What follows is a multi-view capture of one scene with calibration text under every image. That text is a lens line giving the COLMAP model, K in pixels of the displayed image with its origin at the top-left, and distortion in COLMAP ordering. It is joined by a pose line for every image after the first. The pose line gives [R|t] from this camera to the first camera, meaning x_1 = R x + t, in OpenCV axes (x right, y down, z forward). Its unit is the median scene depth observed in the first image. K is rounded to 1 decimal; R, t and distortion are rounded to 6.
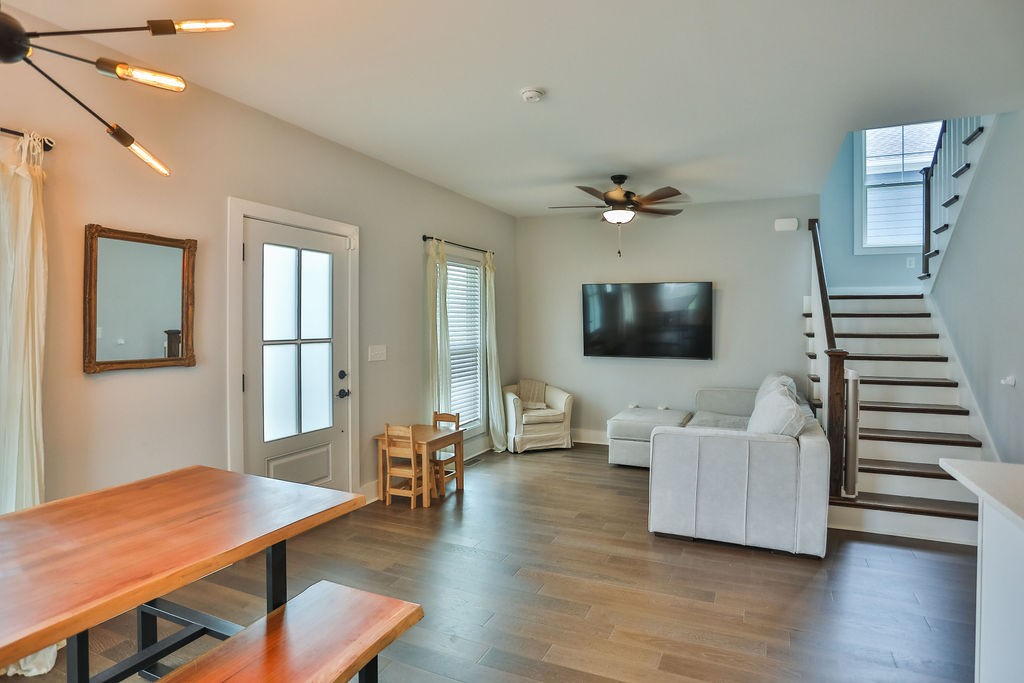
lens RADIAL K [[533.8, 0, 536.1], [0, 533.8, 326.4], [0, 0, 1]] dist [-0.040022, 0.000152]
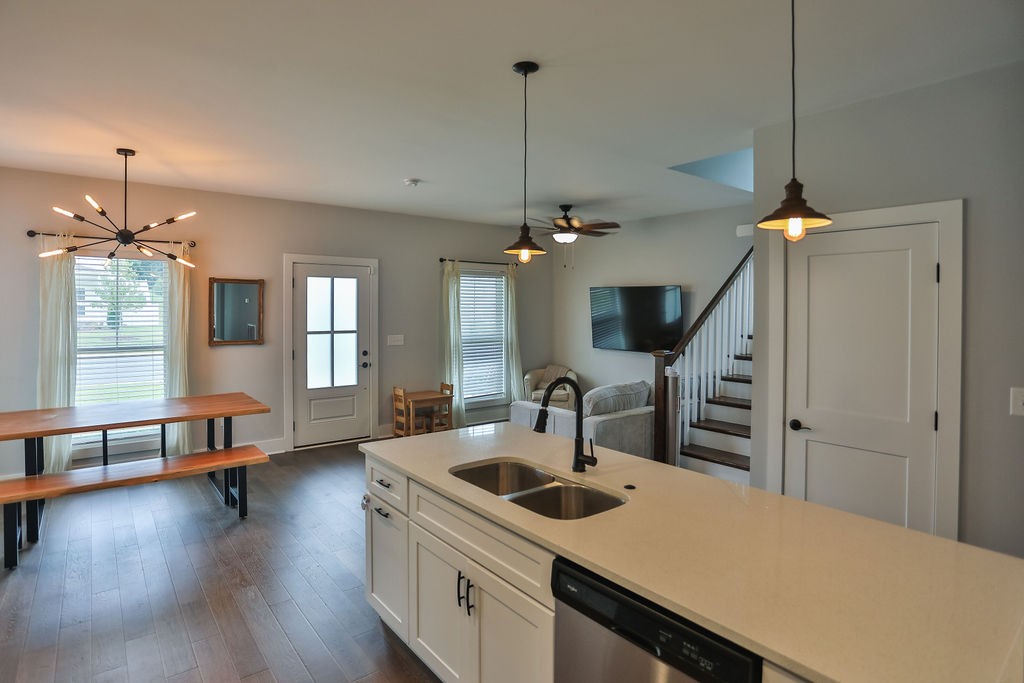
lens RADIAL K [[534.9, 0, 511.6], [0, 534.9, 315.8], [0, 0, 1]] dist [-0.042523, 0.000250]
pose [[0.882776, 0.012444, -0.469630, 0.752214], [-0.008522, 0.999909, 0.010476, -0.040968], [0.469717, -0.005245, 0.882801, -0.203906]]
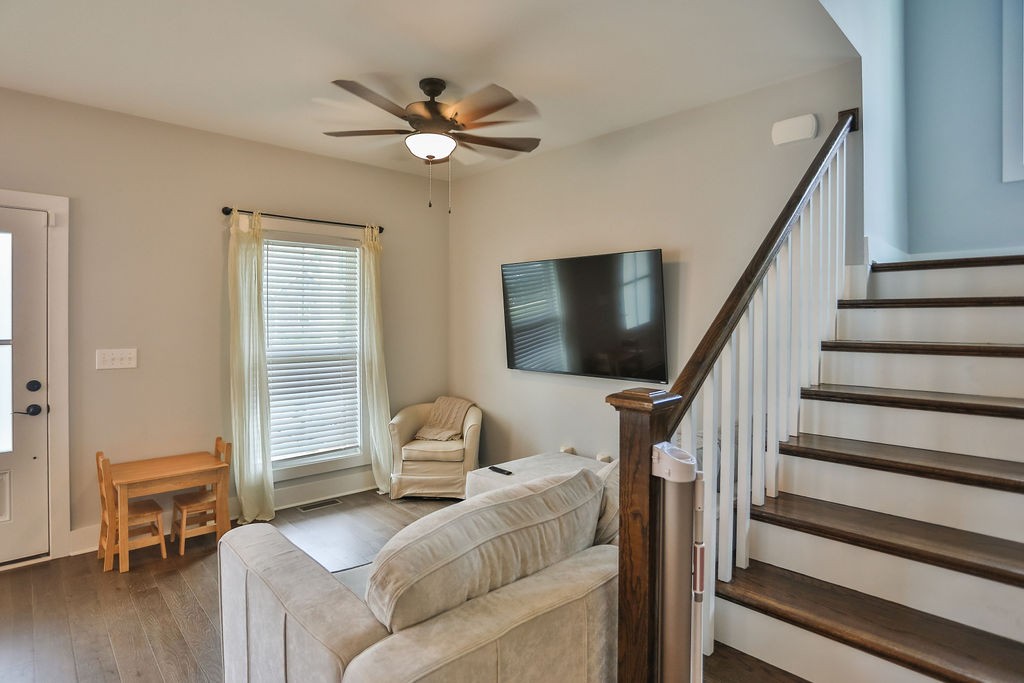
lens RADIAL K [[534.9, 0, 511.6], [0, 534.9, 315.8], [0, 0, 1]] dist [-0.042523, 0.000250]
pose [[0.918007, -0.004133, -0.396543, 0.572056], [-0.002501, 0.999865, -0.016211, -0.002392], [0.396557, 0.015873, 0.917873, 0.557658]]
